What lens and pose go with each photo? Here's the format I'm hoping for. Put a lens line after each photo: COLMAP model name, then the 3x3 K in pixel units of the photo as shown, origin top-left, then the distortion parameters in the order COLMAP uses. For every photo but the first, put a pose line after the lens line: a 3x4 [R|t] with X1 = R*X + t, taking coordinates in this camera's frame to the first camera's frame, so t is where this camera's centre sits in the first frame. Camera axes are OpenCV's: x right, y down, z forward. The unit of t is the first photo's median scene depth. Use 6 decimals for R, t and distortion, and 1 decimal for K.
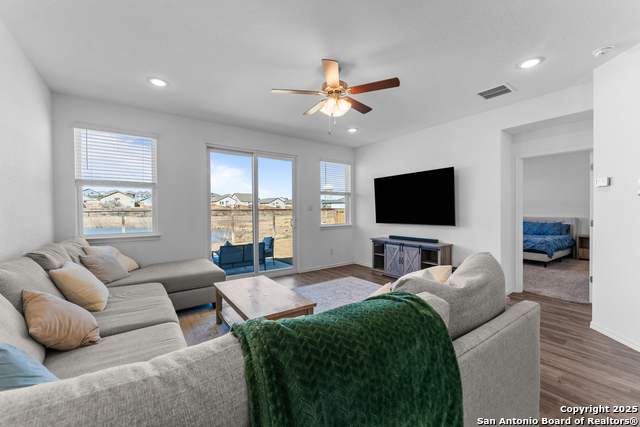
lens RADIAL K [[259.9, 0, 320.0], [0, 259.9, 213.5], [0, 0, 1]] dist [0.000784, 0.000048]
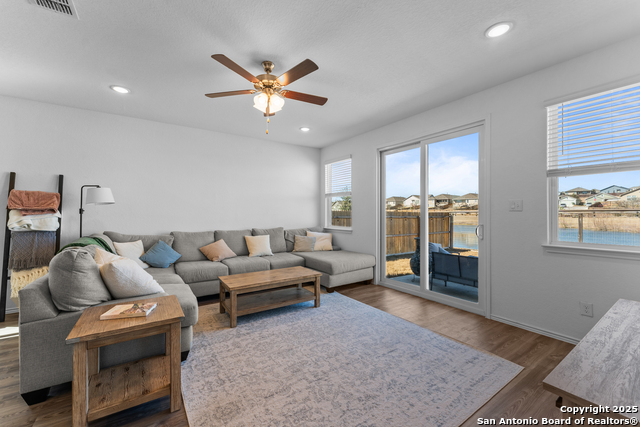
lens RADIAL K [[256.9, 0, 320.0], [0, 256.9, 213.5], [0, 0, 1]] dist [0.000543, 0.000045]
pose [[-0.037440, 0.007956, -0.999267, 0.514375], [-0.006456, 0.999946, 0.008203, -0.009188], [0.999278, 0.006758, -0.037387, 0.639251]]
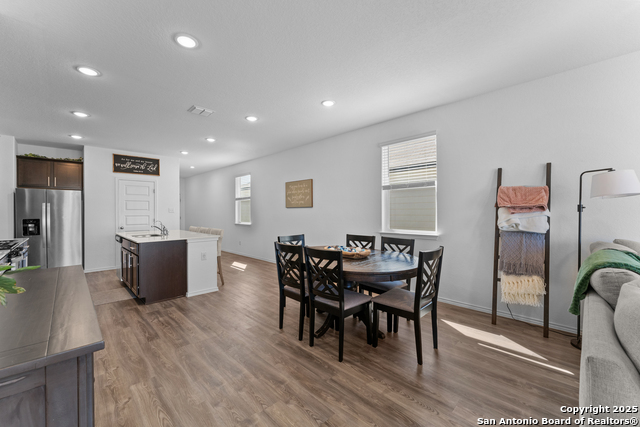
lens RADIAL K [[259.9, 0, 320.0], [0, 259.9, 213.5], [0, 0, 1]] dist [0.000784, 0.000048]
pose [[-0.988231, 0.009279, -0.152684, 0.420345], [0.007510, 0.999898, 0.012159, -0.005152], [0.152781, 0.010869, -0.988200, 0.399518]]
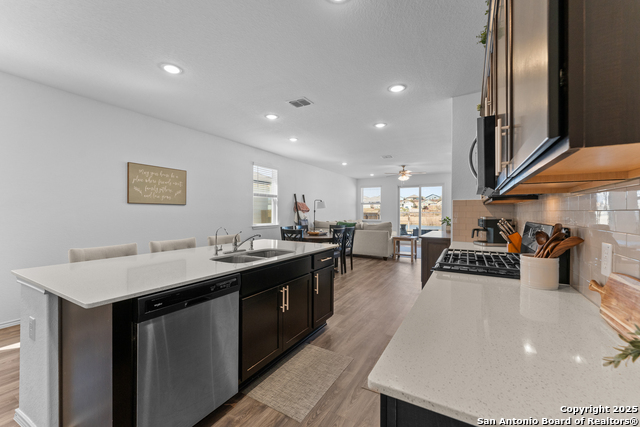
lens RADIAL K [[259.9, 0, 320.0], [0, 259.9, 213.5], [0, 0, 1]] dist [0.000784, 0.000048]
pose [[0.406242, 0.009511, -0.913716, 1.265339], [-0.012577, 0.999909, 0.004817, 0.000760], [0.913679, 0.009535, 0.406325, -0.576776]]
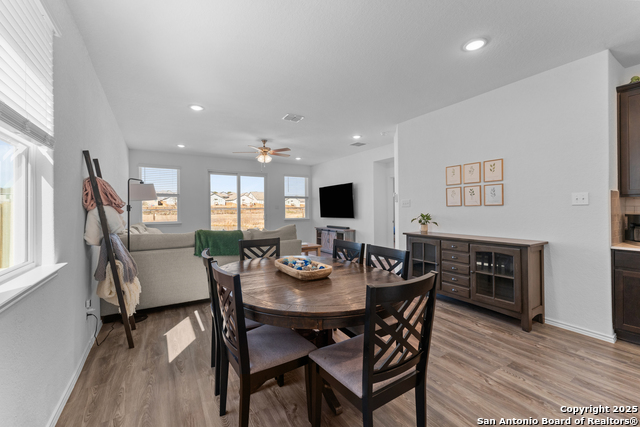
lens RADIAL K [[265.6, 0, 320.2], [0, 265.6, 202.9], [0, 0, 1]] dist [0.001076, -0.000164]
pose [[0.997450, -0.004134, -0.071253, 0.334093], [0.001855, 0.999486, -0.032020, 0.003136], [0.071348, 0.031806, 0.996944, -0.537690]]
